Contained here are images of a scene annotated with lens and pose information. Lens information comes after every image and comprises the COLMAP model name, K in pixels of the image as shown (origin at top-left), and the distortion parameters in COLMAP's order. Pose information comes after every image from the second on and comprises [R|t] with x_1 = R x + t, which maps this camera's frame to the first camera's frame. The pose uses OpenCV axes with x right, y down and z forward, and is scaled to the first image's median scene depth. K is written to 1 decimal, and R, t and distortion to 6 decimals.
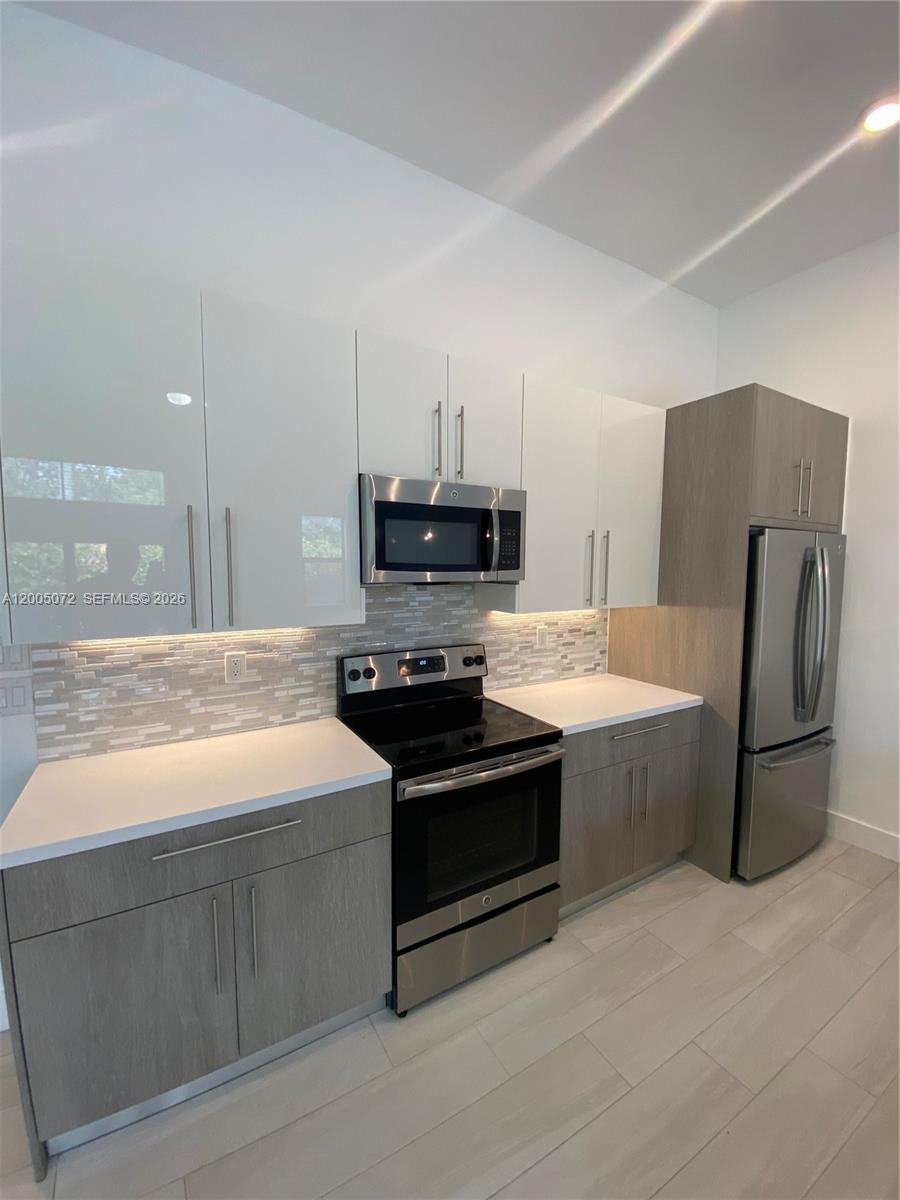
lens RADIAL K [[486.8, 0, 452.9], [0, 486.8, 604.3], [0, 0, 1]] dist [0.027870, -0.022769]
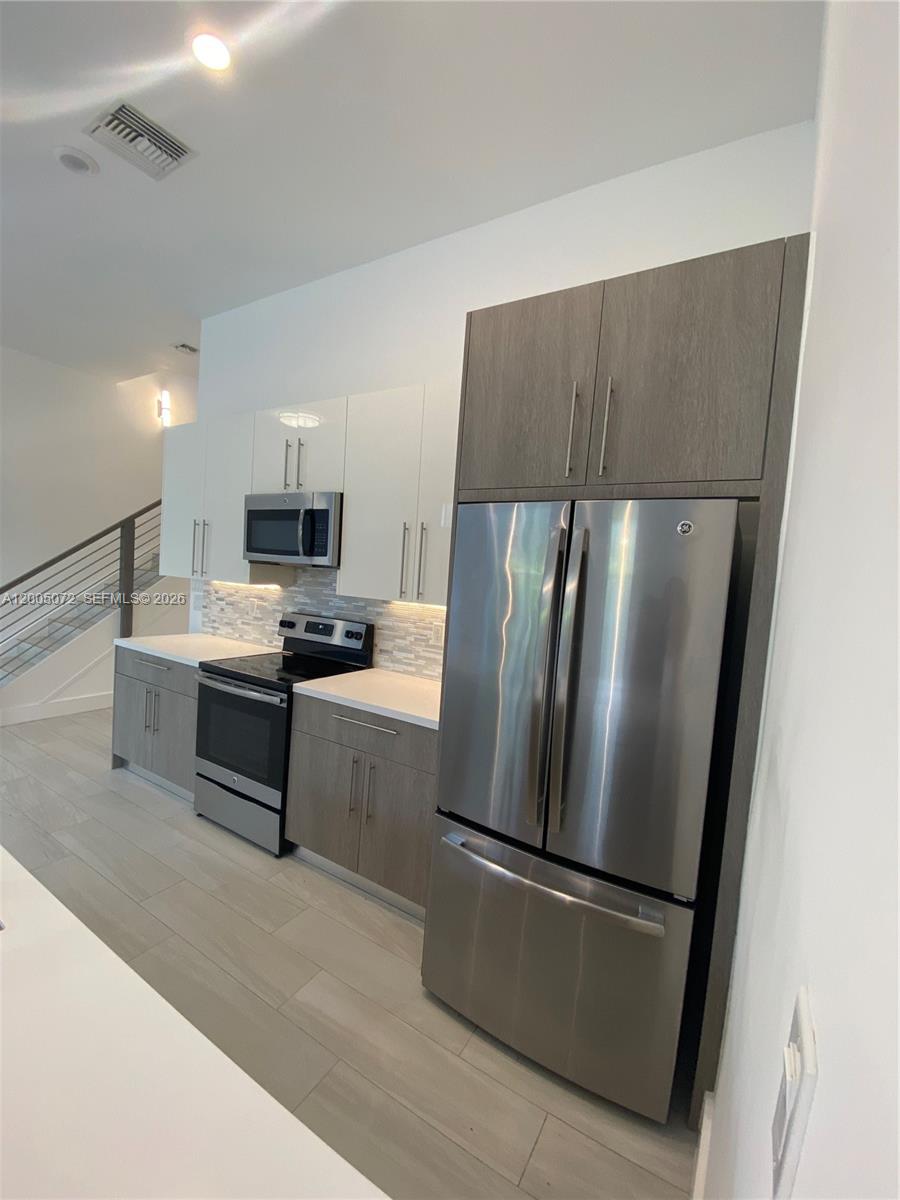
lens RADIAL K [[486.8, 0, 452.9], [0, 486.8, 604.3], [0, 0, 1]] dist [0.027870, -0.022769]
pose [[0.466993, 0.084349, -0.880229, 1.393839], [-0.137828, 0.990217, 0.021765, -0.023199], [0.873453, 0.111156, 0.474050, 0.722609]]
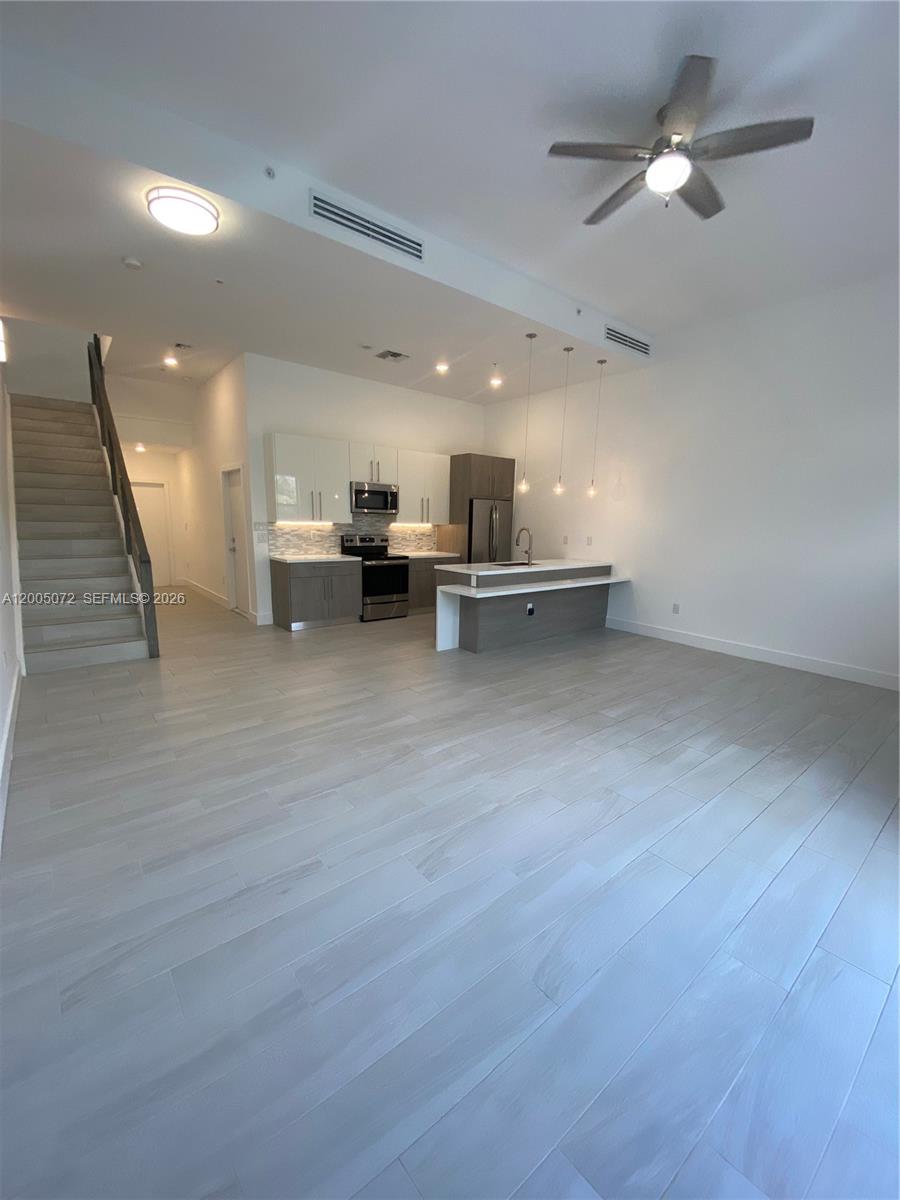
lens RADIAL K [[485.8, 0, 452.8], [0, 485.8, 606.1], [0, 0, 1]] dist [0.026742, -0.022687]
pose [[0.990686, -0.008004, 0.135930, 0.058330], [-0.004232, 0.995979, 0.089488, 0.289237], [-0.136100, -0.089230, 0.986669, -2.408463]]
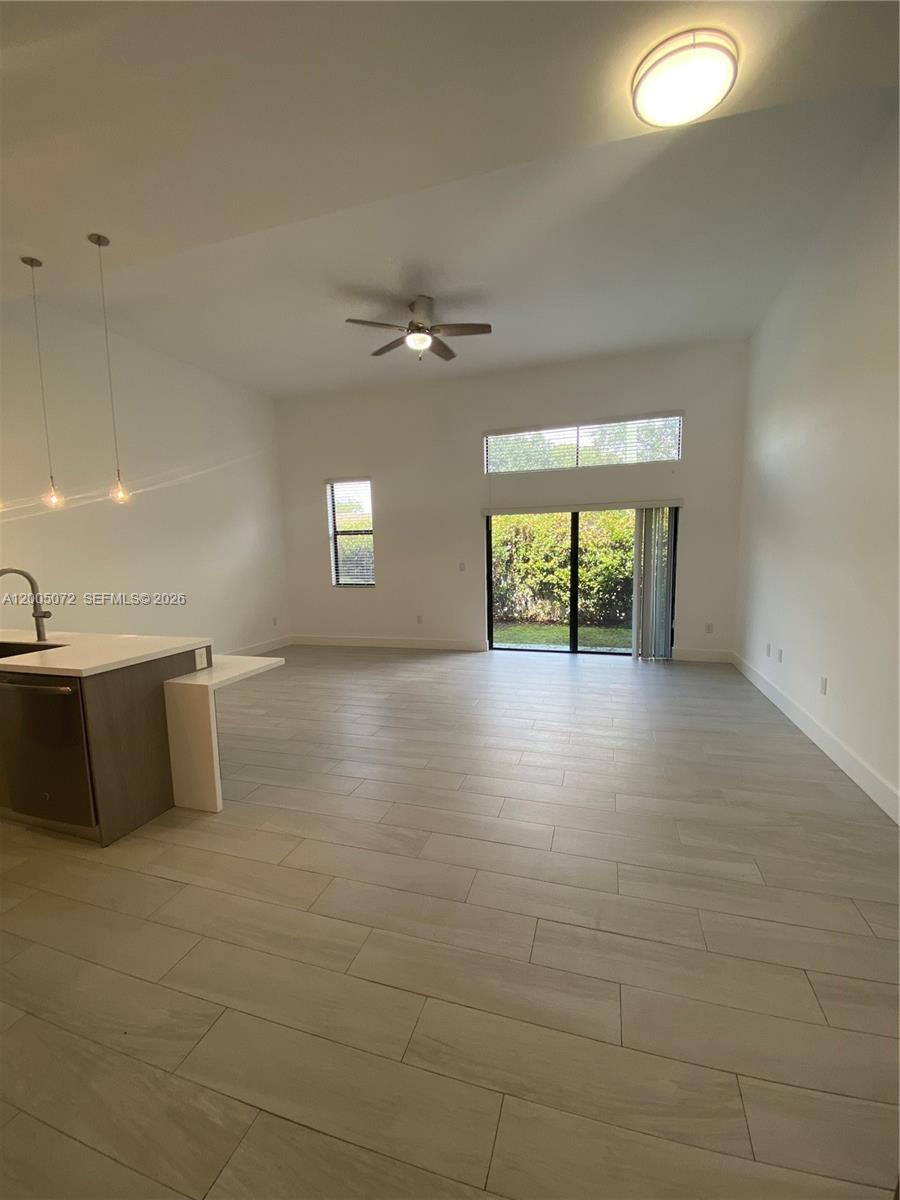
lens RADIAL K [[485.8, 0, 452.8], [0, 485.8, 606.1], [0, 0, 1]] dist [0.026742, -0.022687]
pose [[-0.664554, -0.082222, 0.742703, -1.030303], [0.078528, 0.980739, 0.178840, 0.029581], [-0.743103, 0.177172, -0.645297, 0.384591]]
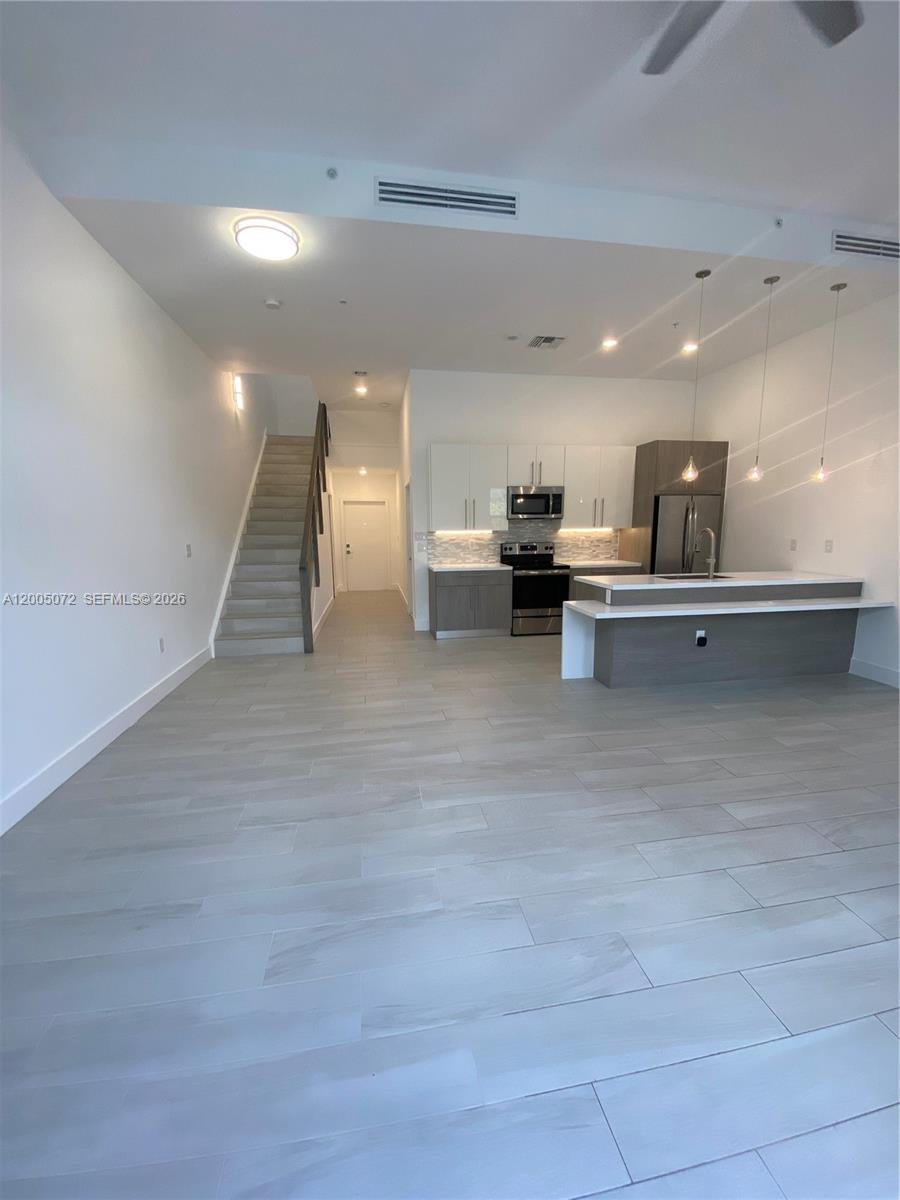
lens RADIAL K [[477.2, 0, 442.3], [0, 477.2, 611.4], [0, 0, 1]] dist [0.035858, -0.036171]
pose [[0.922526, 0.050366, -0.382633, 0.625341], [-0.015821, 0.995550, 0.092899, 0.266836], [0.385610, -0.079648, 0.919218, -2.050711]]
